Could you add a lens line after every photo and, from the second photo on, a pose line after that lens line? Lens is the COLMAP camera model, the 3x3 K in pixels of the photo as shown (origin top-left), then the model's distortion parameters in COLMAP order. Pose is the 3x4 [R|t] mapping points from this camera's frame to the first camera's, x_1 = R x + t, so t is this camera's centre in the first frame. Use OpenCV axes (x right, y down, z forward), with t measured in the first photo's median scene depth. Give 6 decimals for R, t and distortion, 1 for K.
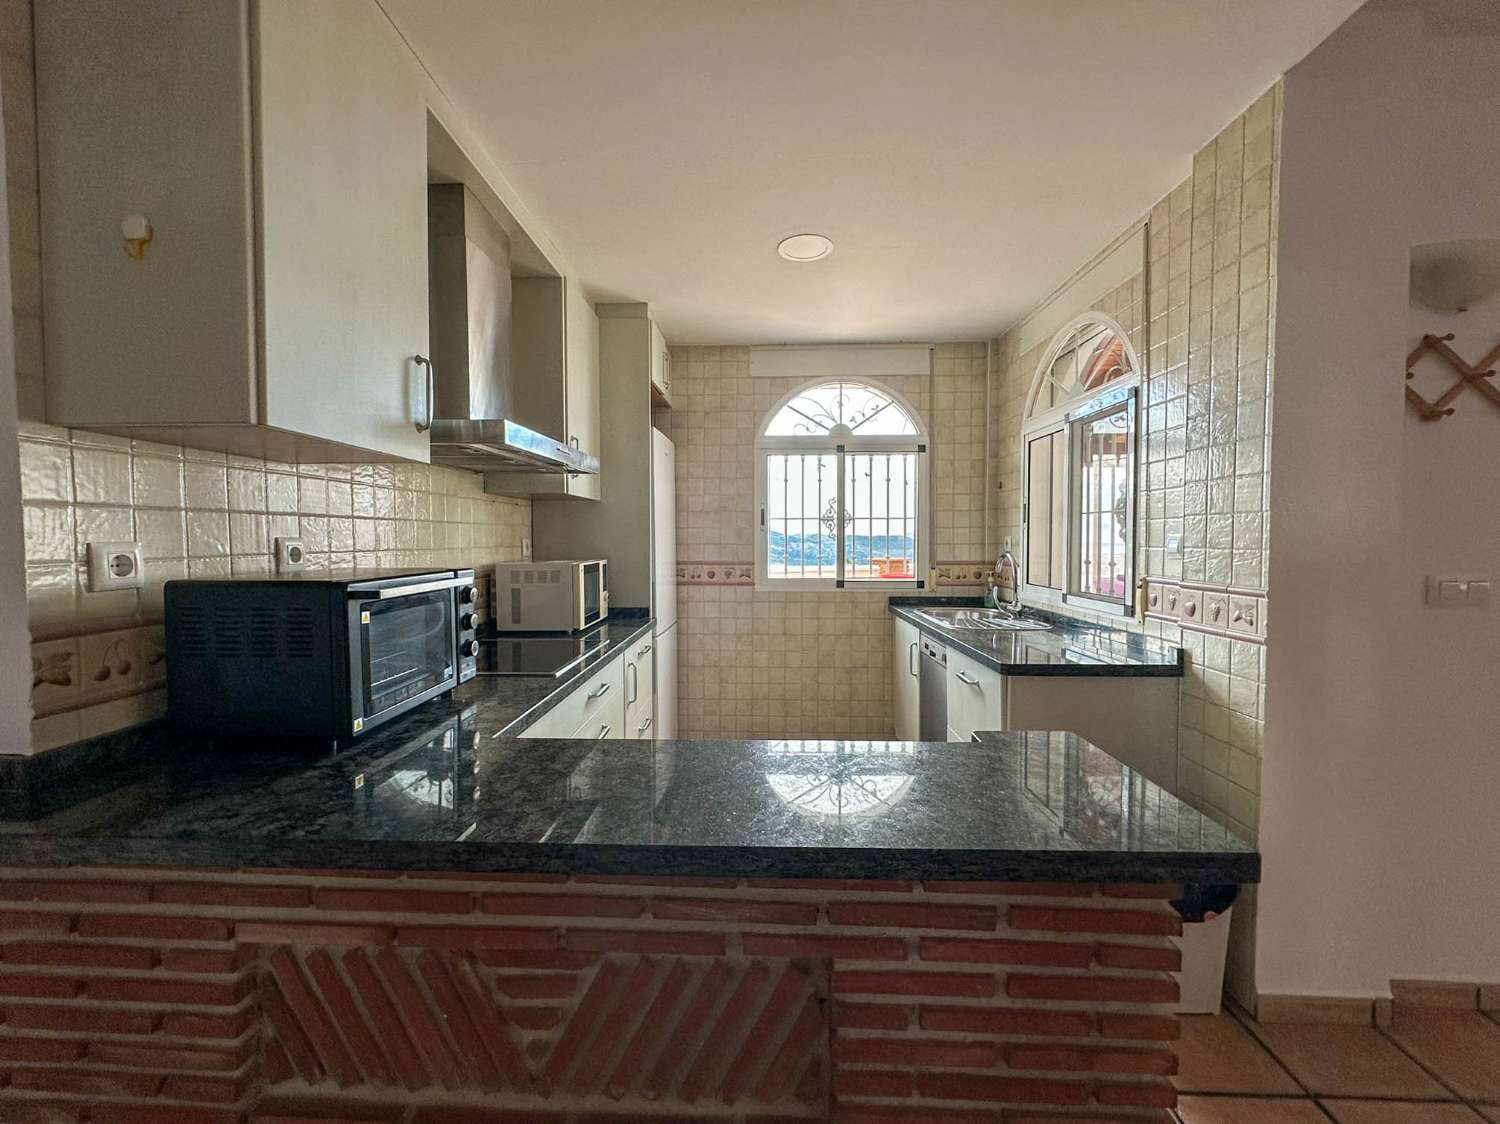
lens RADIAL K [[604.4, 0, 746.4], [0, 604.4, 561.0], [0, 0, 1]] dist [-0.002256, 0.000447]
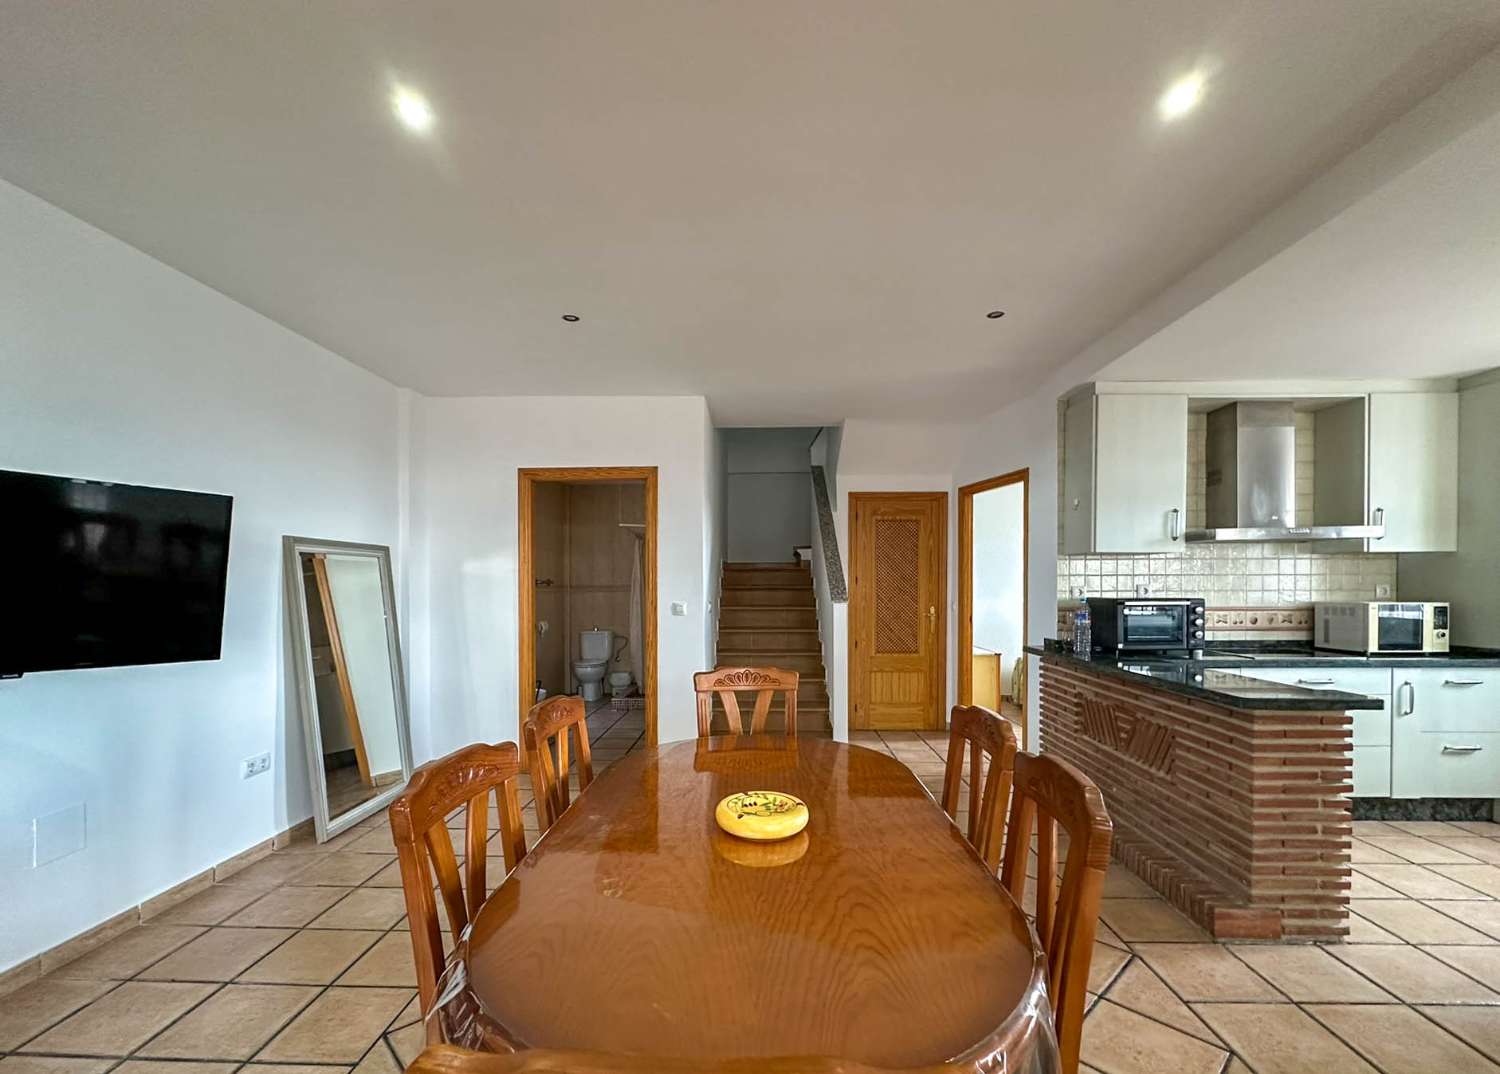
lens RADIAL K [[656.4, 0, 744.0], [0, 656.4, 592.5], [0, 0, 1]] dist [-0.001277, -0.000025]
pose [[0.005309, 0.015927, -0.999859, 0.818717], [-0.036614, 0.999206, 0.015723, 0.005880], [0.999315, 0.036526, 0.005888, -0.285191]]
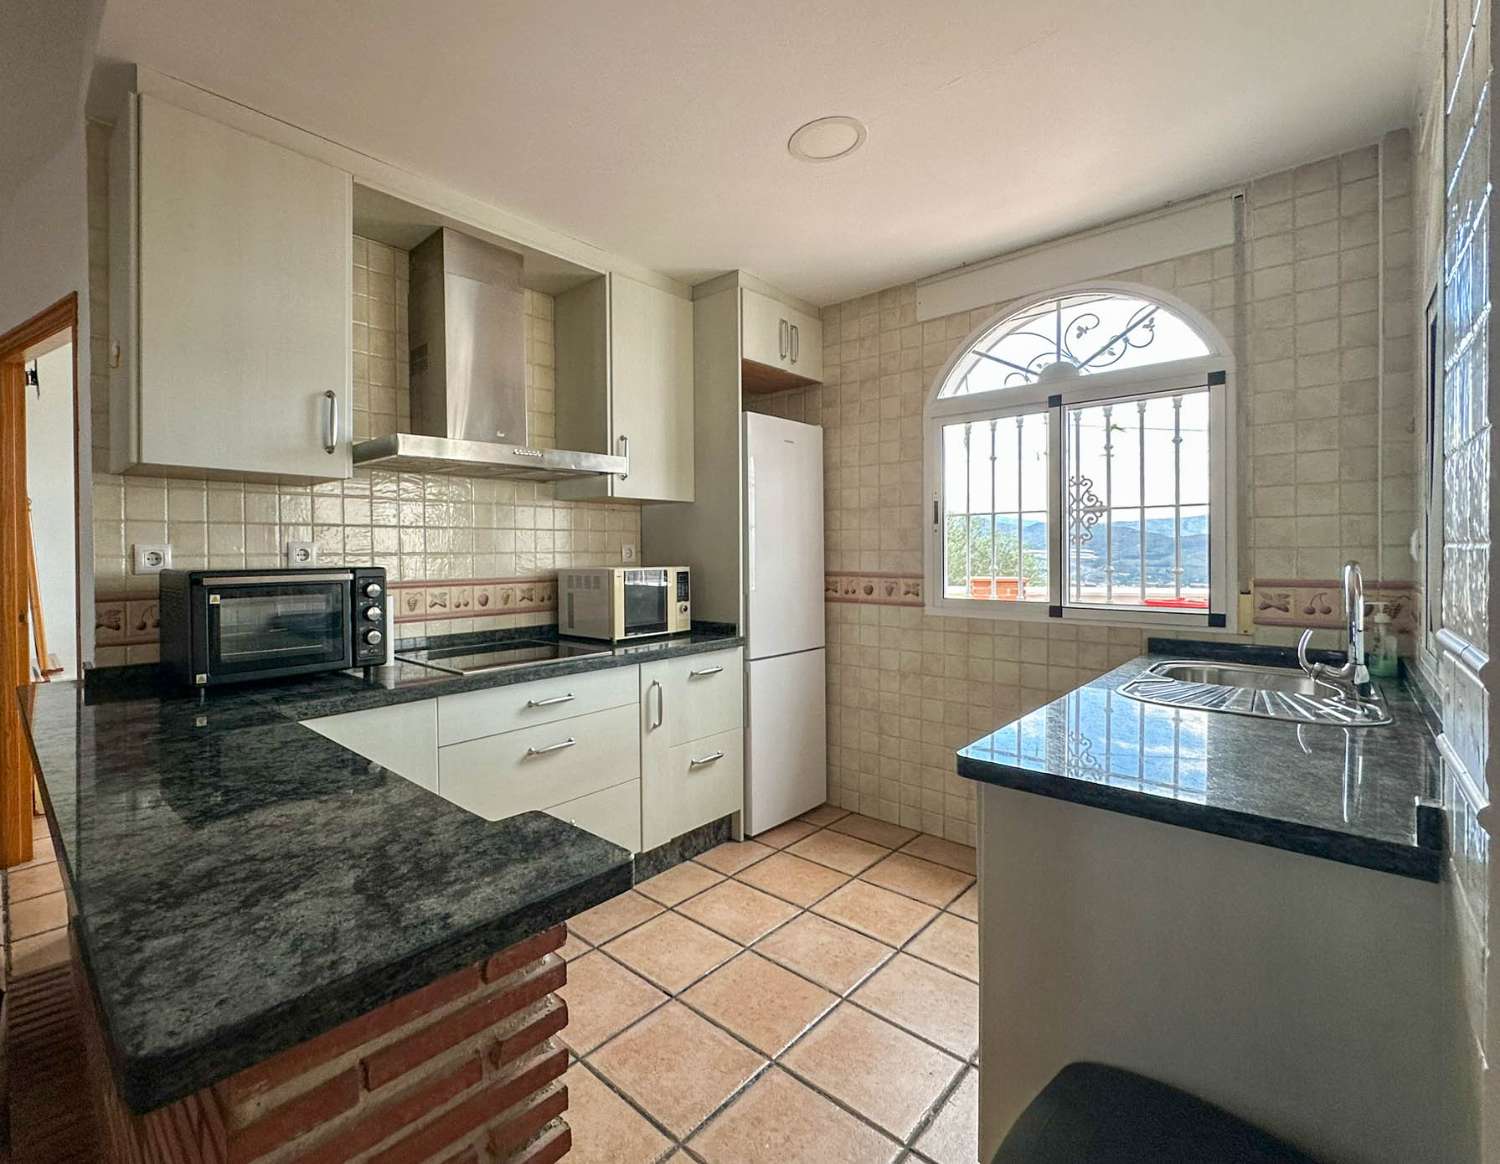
lens RADIAL K [[686.4, 0, 651.4], [0, 686.4, 555.0], [0, 0, 1]] dist [0.004912, -0.000965]
pose [[0.724697, 0.000071, -0.689067, 0.349700], [-0.020792, 0.999547, -0.021763, 0.002948], [0.688754, 0.030098, 0.724370, 0.177948]]
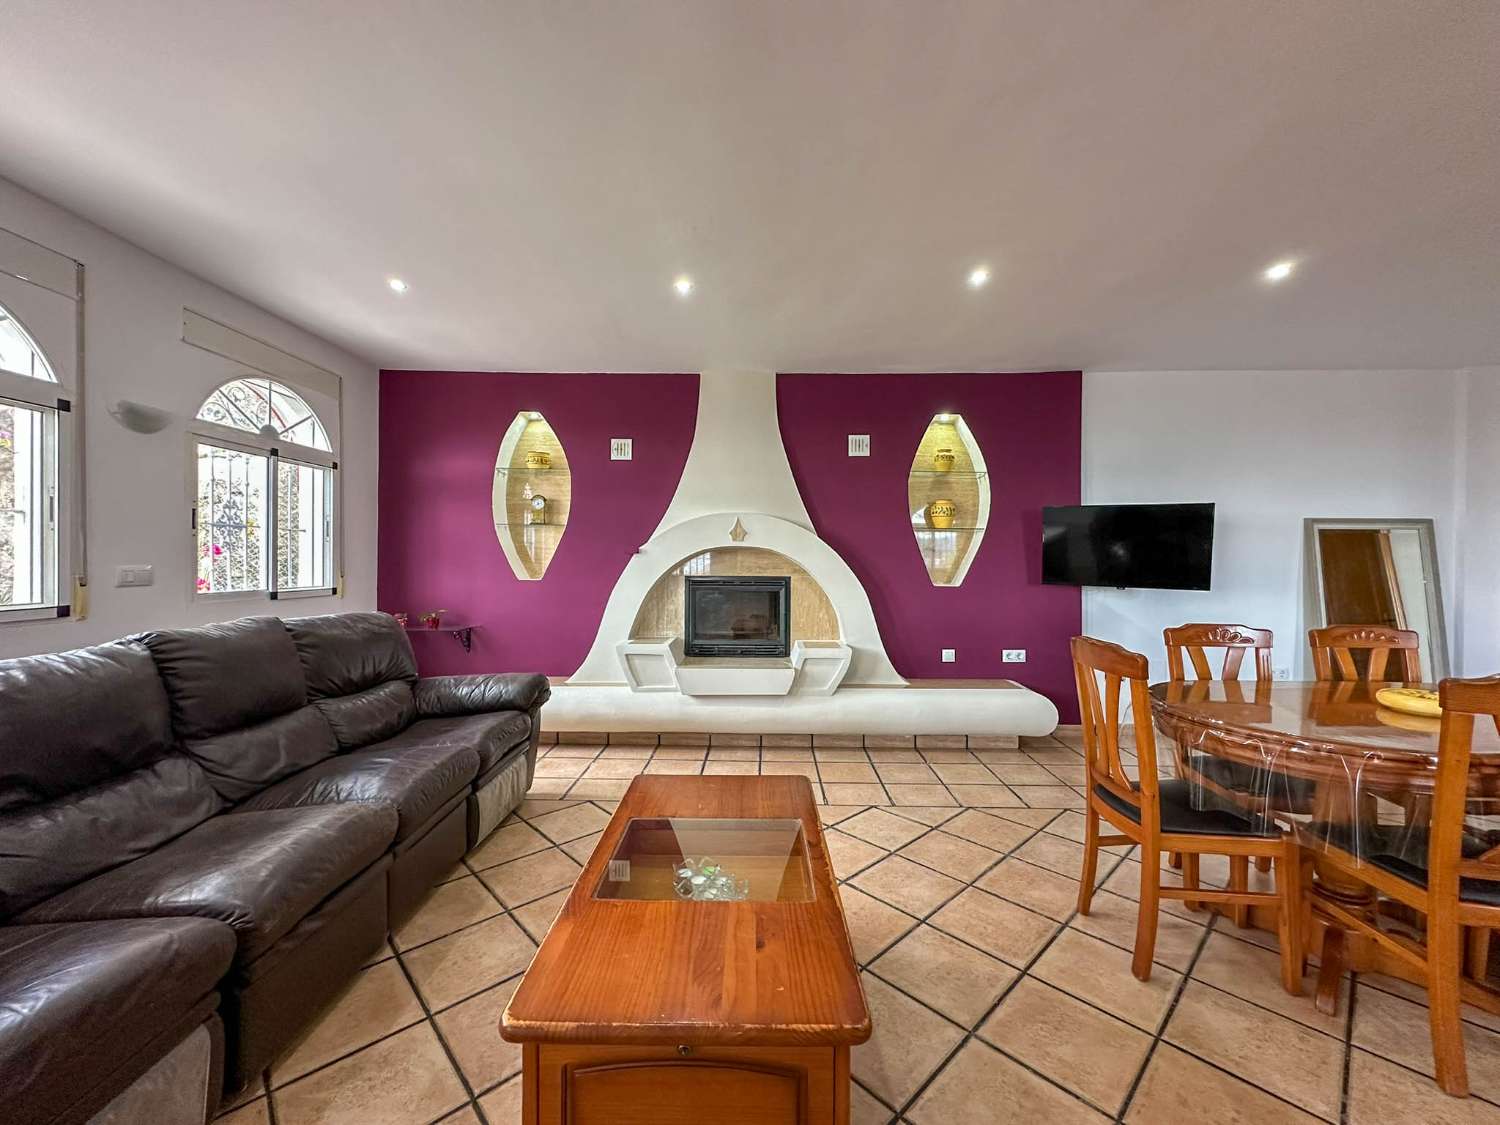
lens RADIAL K [[604.4, 0, 750.8], [0, 604.4, 558.1], [0, 0, 1]] dist [-0.002256, 0.000447]
pose [[-0.013091, 0.001116, 0.999914, -0.795932], [0.043244, 0.999064, -0.000549, 0.011445], [-0.998979, 0.043233, -0.013127, 0.278132]]
